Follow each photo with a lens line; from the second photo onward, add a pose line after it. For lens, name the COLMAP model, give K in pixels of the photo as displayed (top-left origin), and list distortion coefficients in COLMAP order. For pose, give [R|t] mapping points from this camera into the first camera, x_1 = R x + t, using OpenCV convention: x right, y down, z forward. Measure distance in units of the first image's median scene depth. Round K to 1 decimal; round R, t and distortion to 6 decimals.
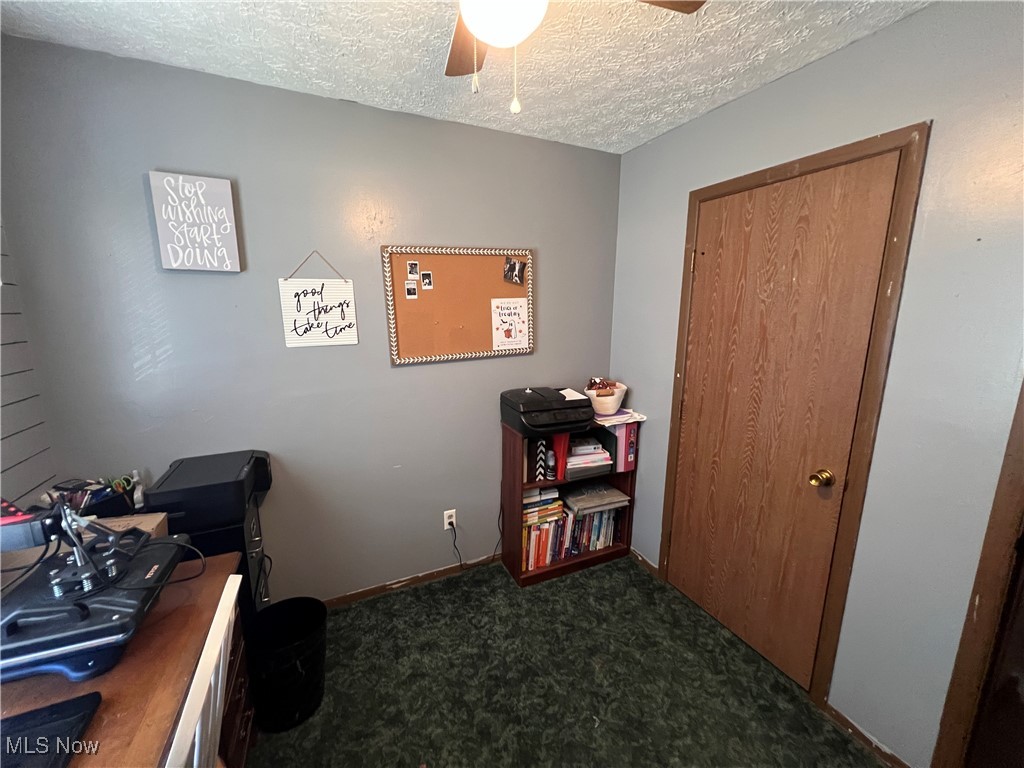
lens RADIAL K [[410.6, 0, 512.1], [0, 410.6, 383.1], [0, 0, 1]] dist [0.000749, 0.000262]
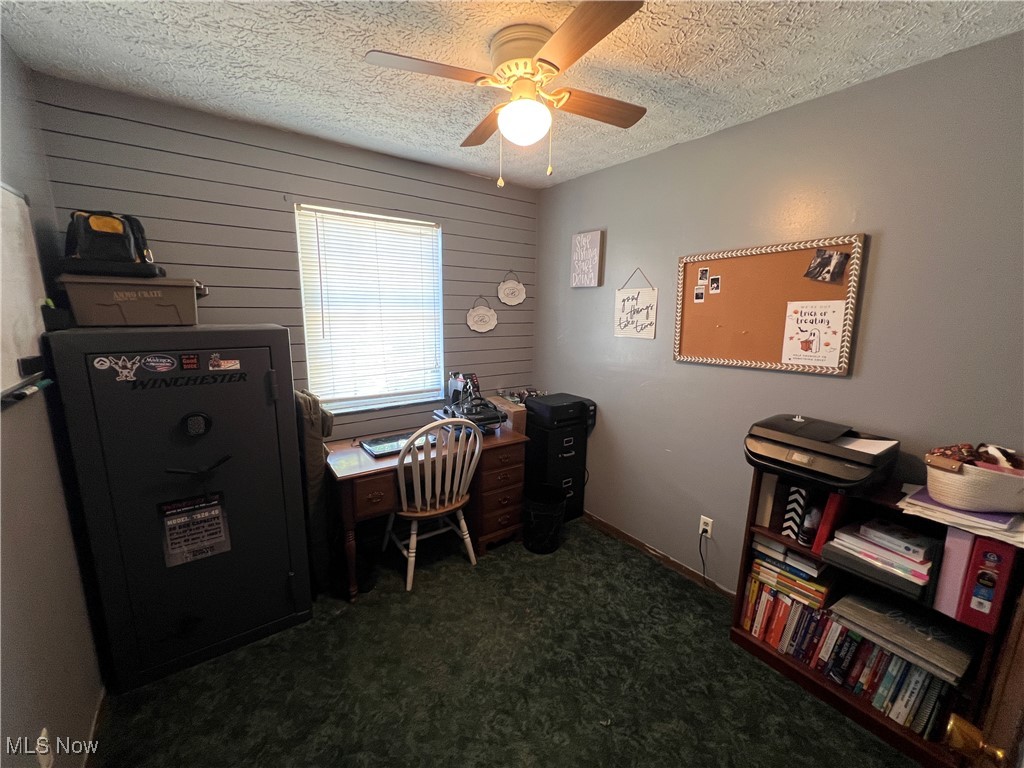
lens RADIAL K [[412.5, 0, 512.1], [0, 412.5, 381.7], [0, 0, 1]] dist [0.000104, 0.000322]
pose [[0.195595, 0.177241, -0.964535, 0.725825], [-0.197815, 0.970446, 0.138213, -0.054902], [0.960527, 0.163766, 0.224875, 0.309908]]
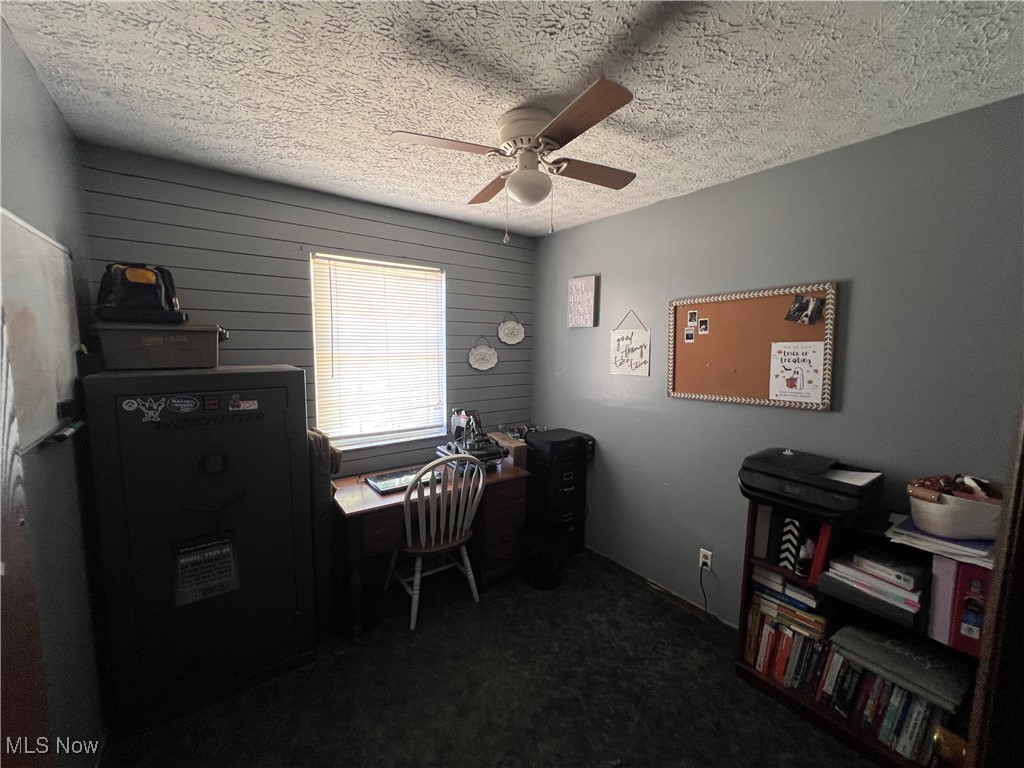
lens RADIAL K [[410.6, 0, 511.6], [0, 410.6, 381.4], [0, 0, 1]] dist [0.000749, 0.000262]
pose [[0.210423, 0.095052, -0.972979, 0.764004], [-0.192545, 0.979797, 0.054077, -0.063249], [0.958462, 0.175963, 0.224474, 0.275259]]
